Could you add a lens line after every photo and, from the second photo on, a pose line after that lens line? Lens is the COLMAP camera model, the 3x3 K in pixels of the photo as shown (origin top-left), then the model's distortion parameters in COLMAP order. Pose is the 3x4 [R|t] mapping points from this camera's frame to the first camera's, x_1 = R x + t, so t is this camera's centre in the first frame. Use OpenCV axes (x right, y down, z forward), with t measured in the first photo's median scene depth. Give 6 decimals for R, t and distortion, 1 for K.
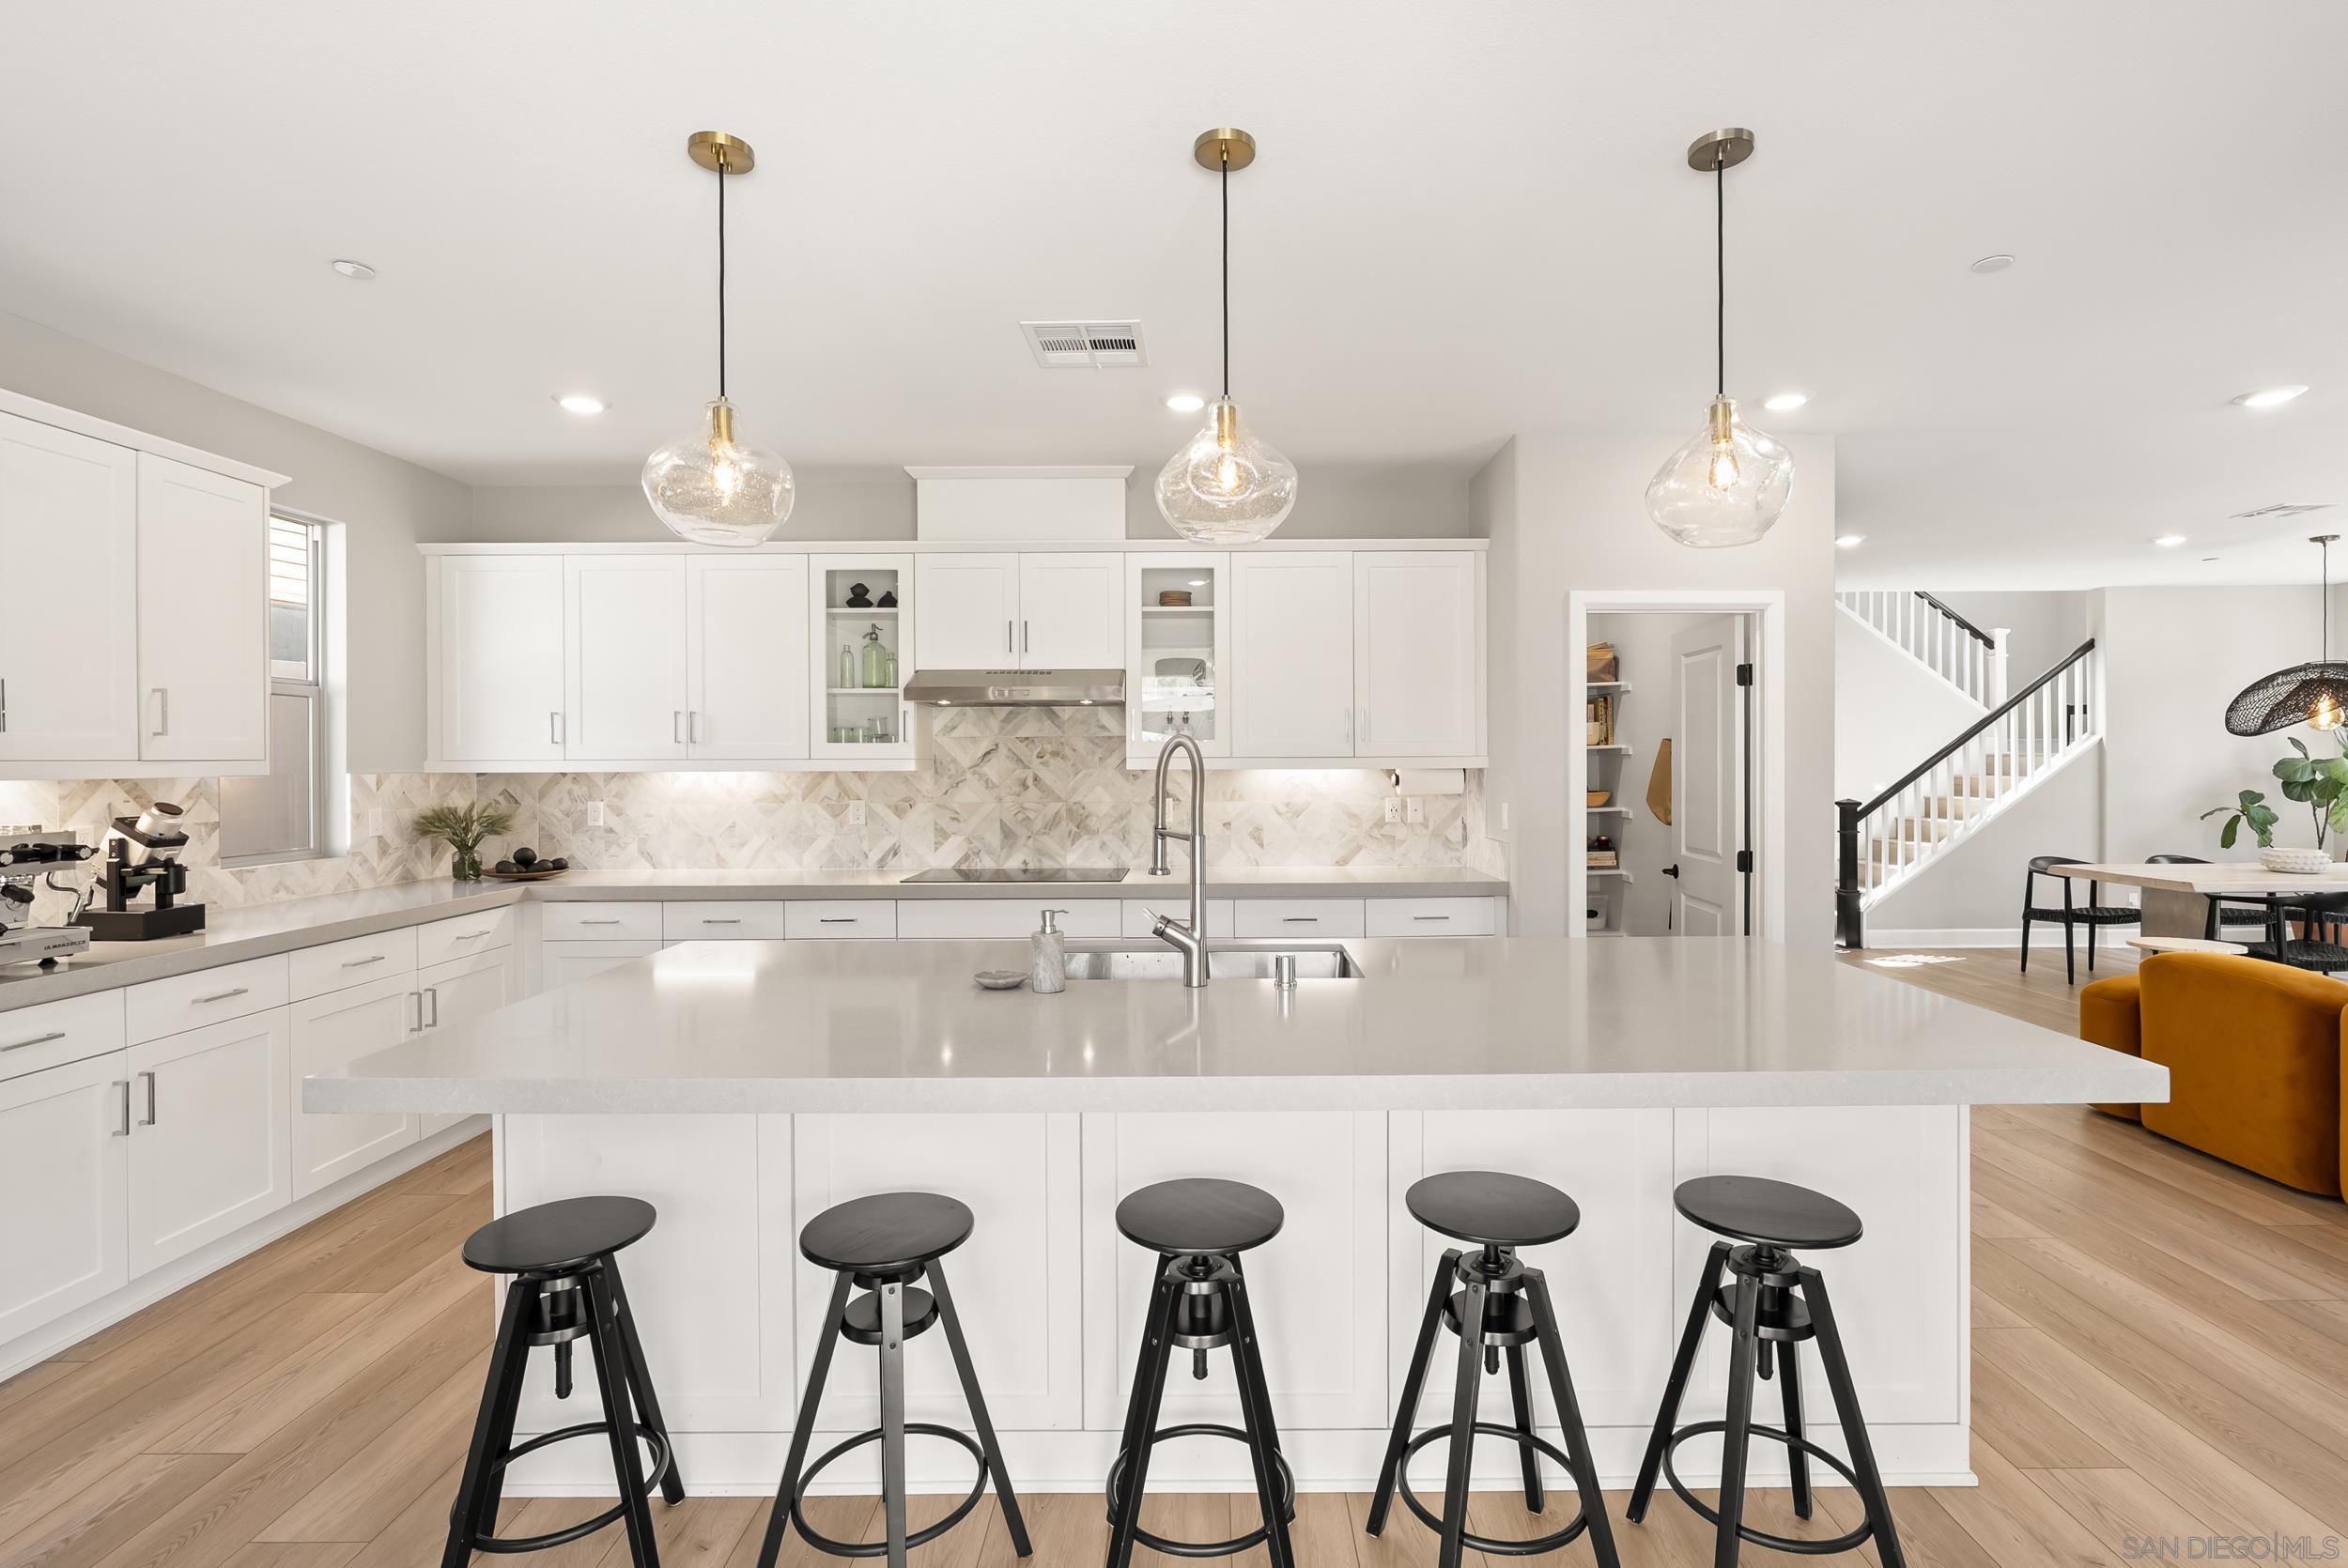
lens RADIAL K [[1066.5, 0, 1200.5], [0, 1066.5, 761.7], [0, 0, 1]] dist [-0.001498, 0.000009]
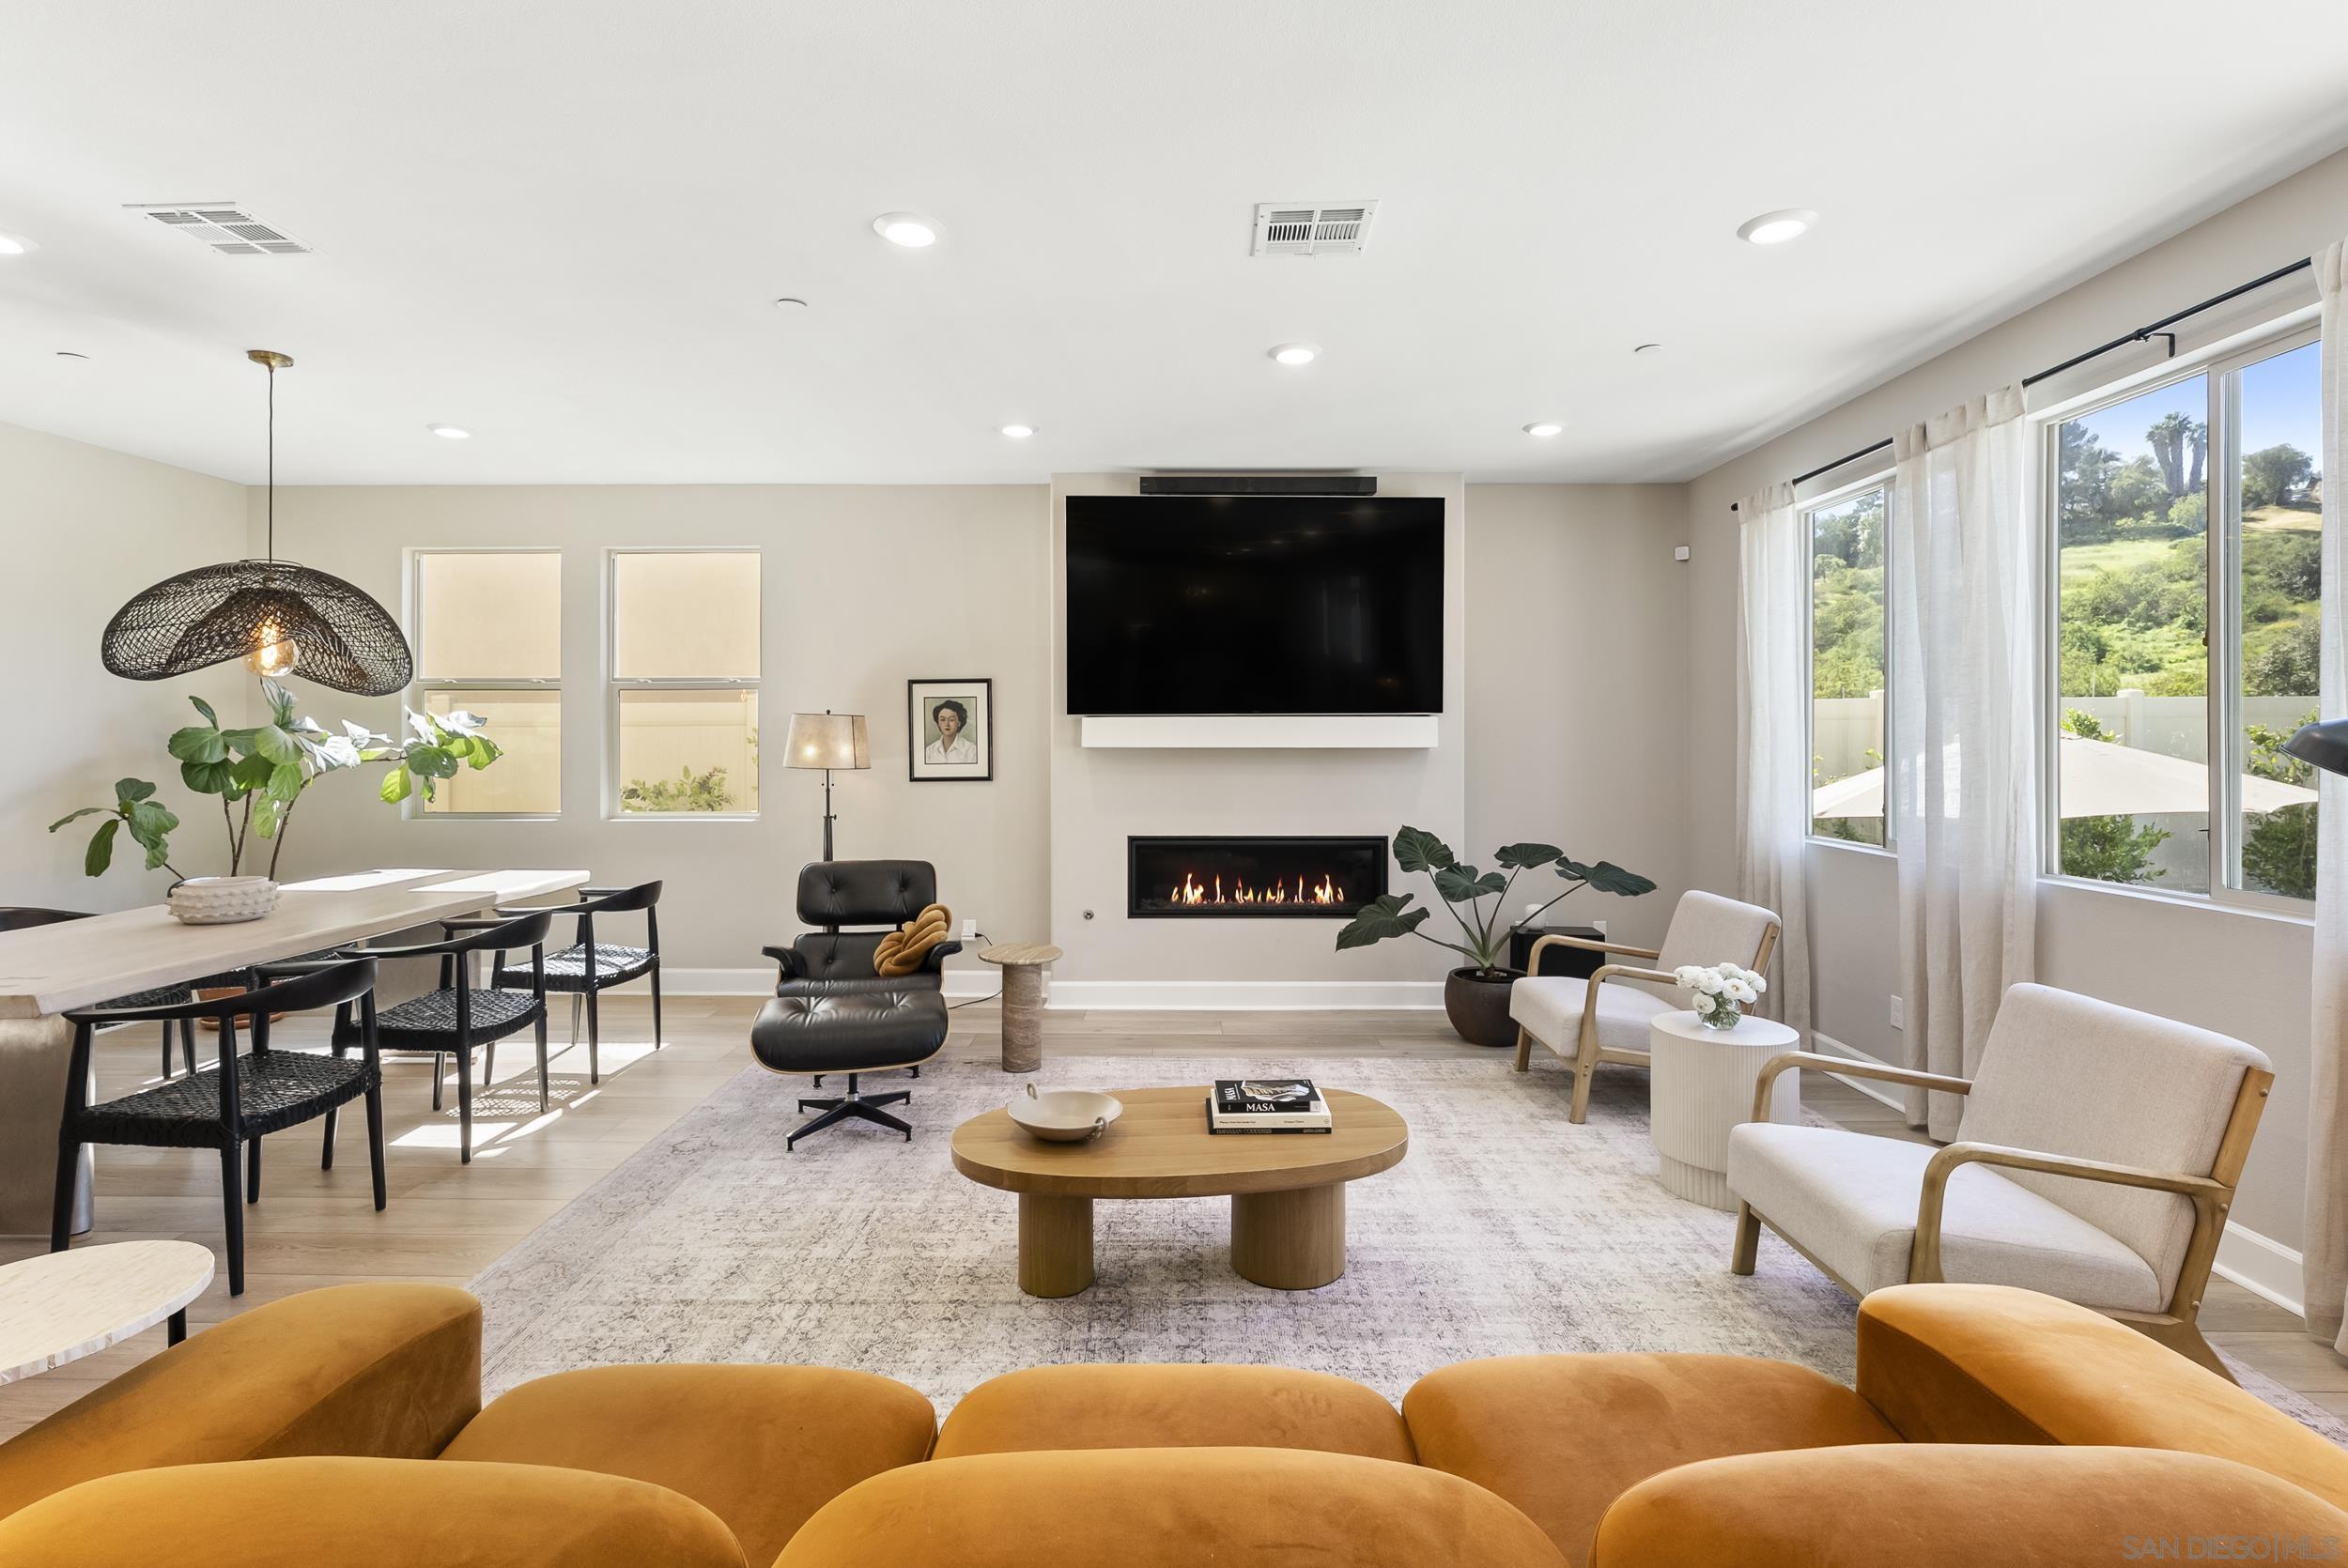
lens RADIAL K [[1076.3, 0, 1174.3], [0, 1076.3, 749.0], [0, 0, 1]] dist [-0.003956, 0.000976]
pose [[0.002736, -0.001622, 0.999995, 0.565612], [-0.000100, 0.999999, 0.001622, 0.013499], [-0.999996, -0.000104, 0.002736, 0.612522]]
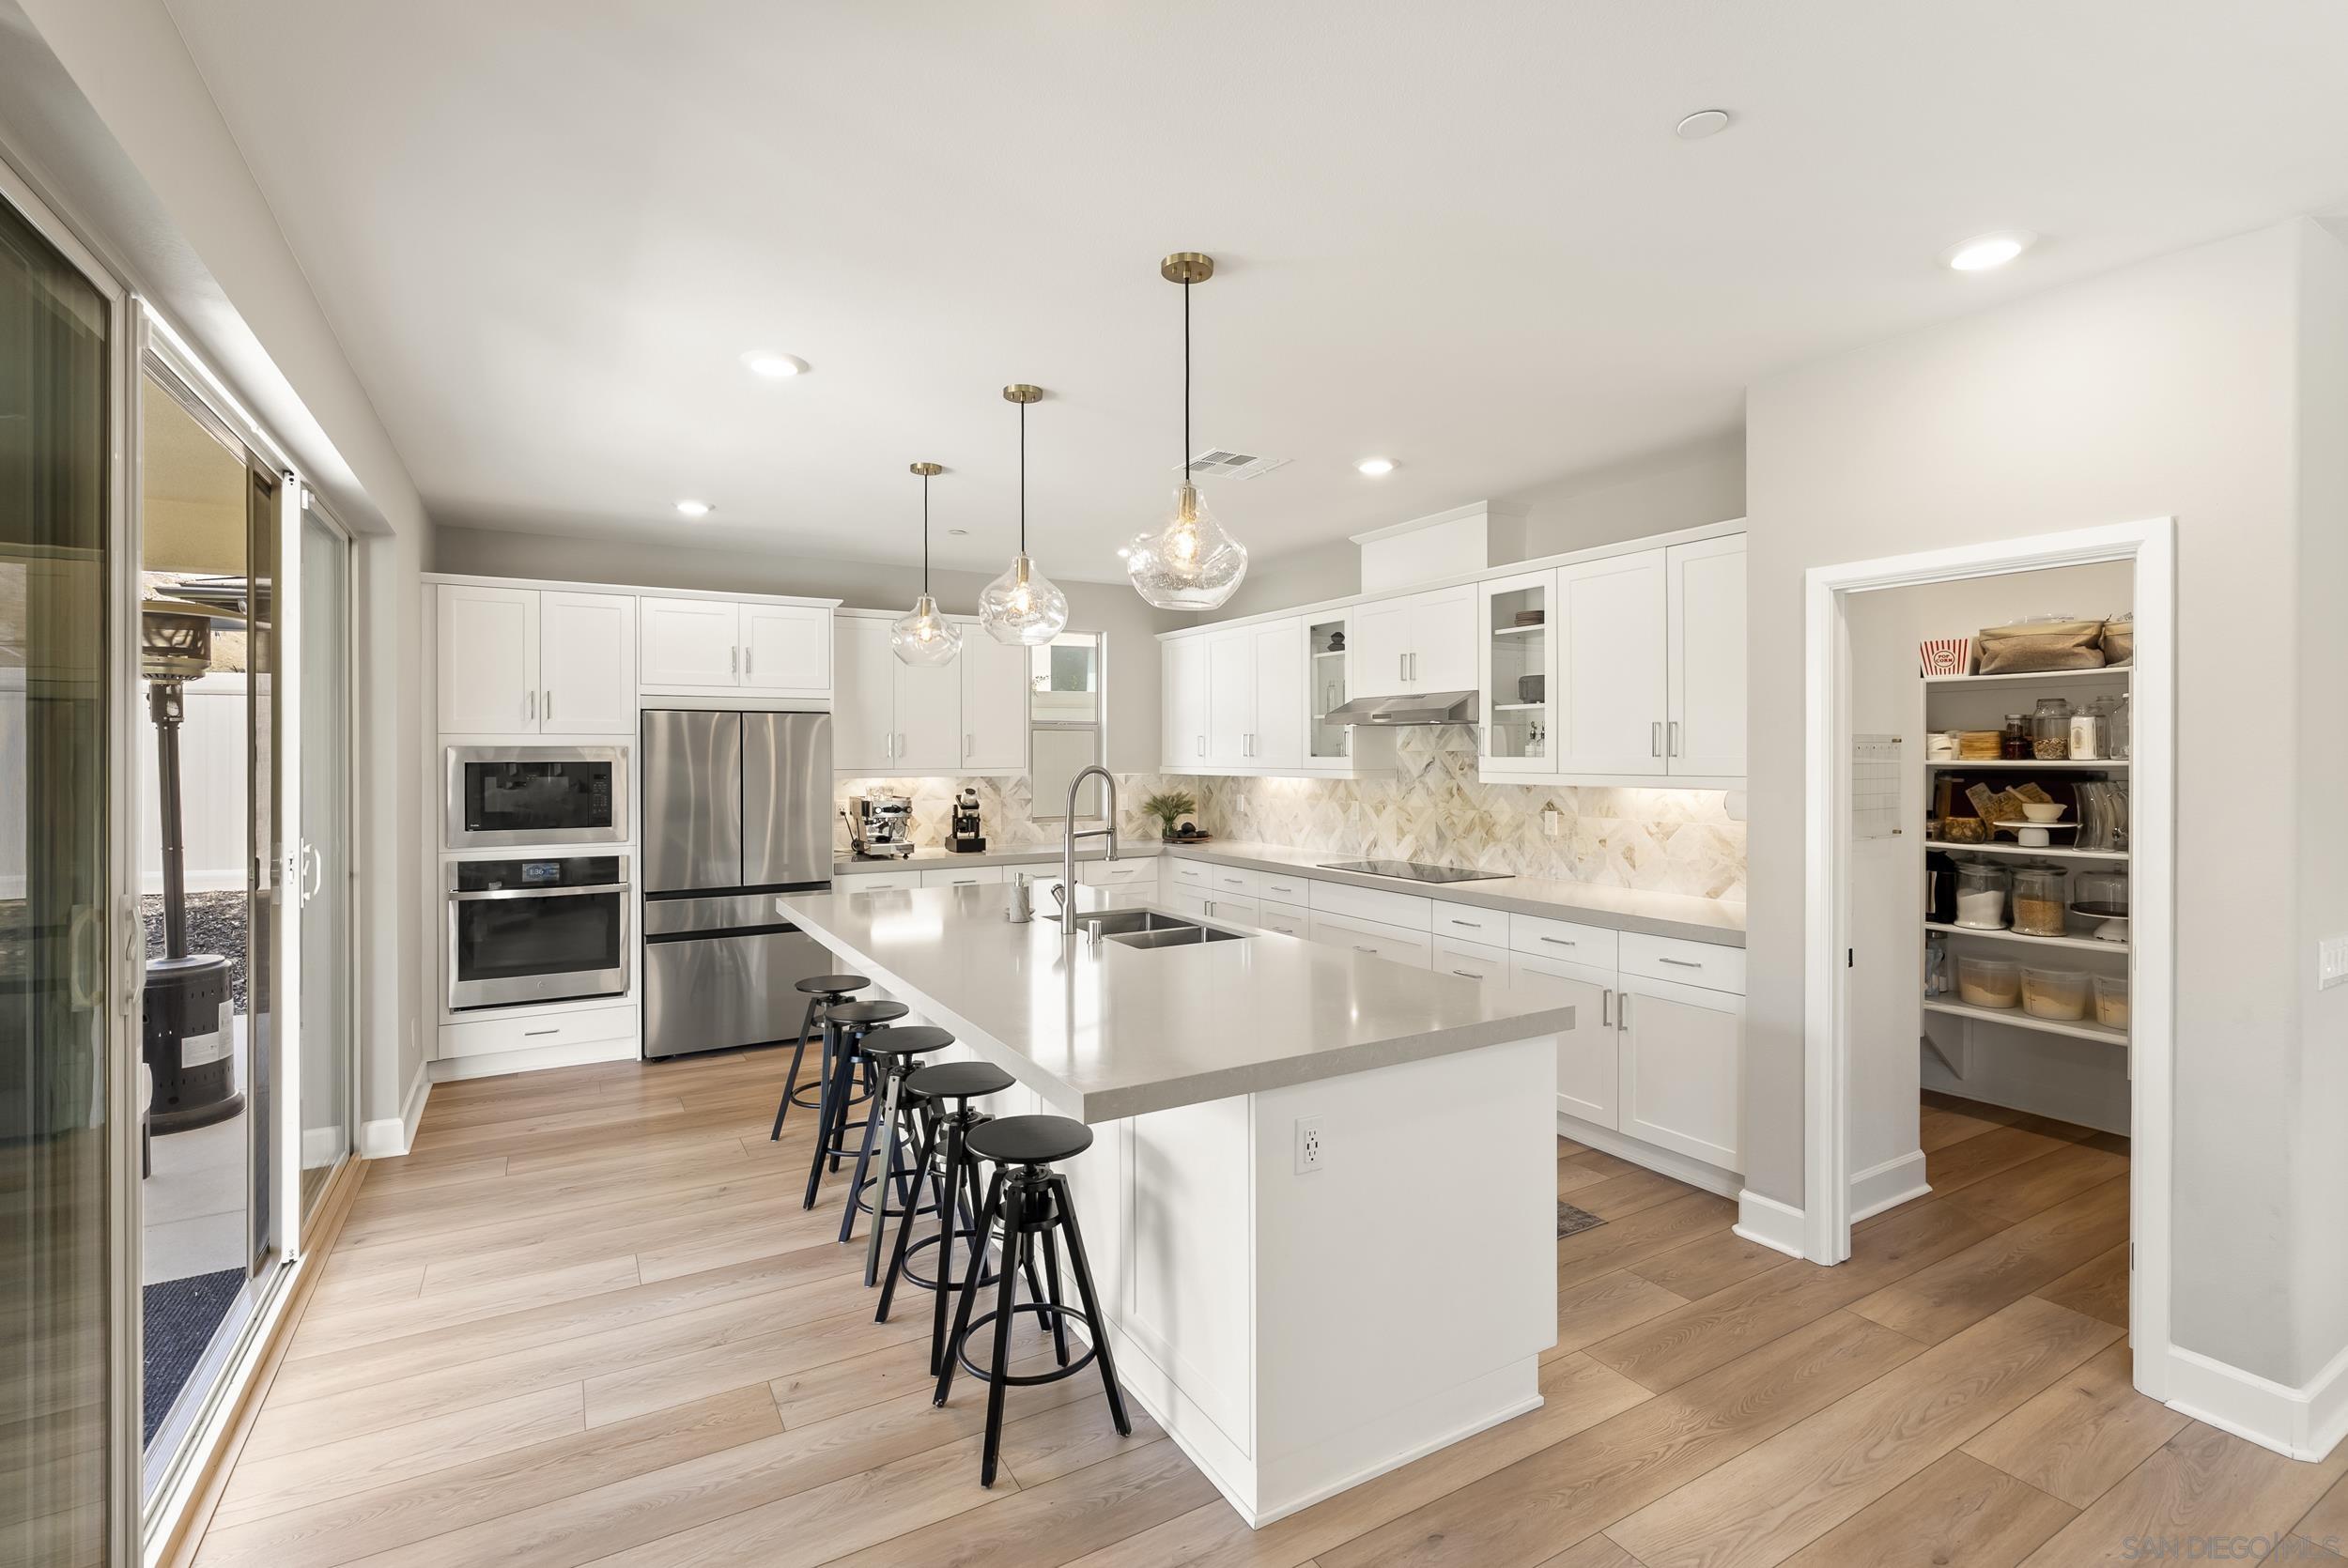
lens RADIAL K [[1076.3, 0, 1174.3], [0, 1076.3, 749.0], [0, 0, 1]] dist [-0.003956, 0.000976]
pose [[0.502134, -0.000421, -0.864790, 0.673807], [-0.000090, 1.000000, -0.000539, -0.024598], [0.864790, 0.000349, 0.502134, 0.173809]]
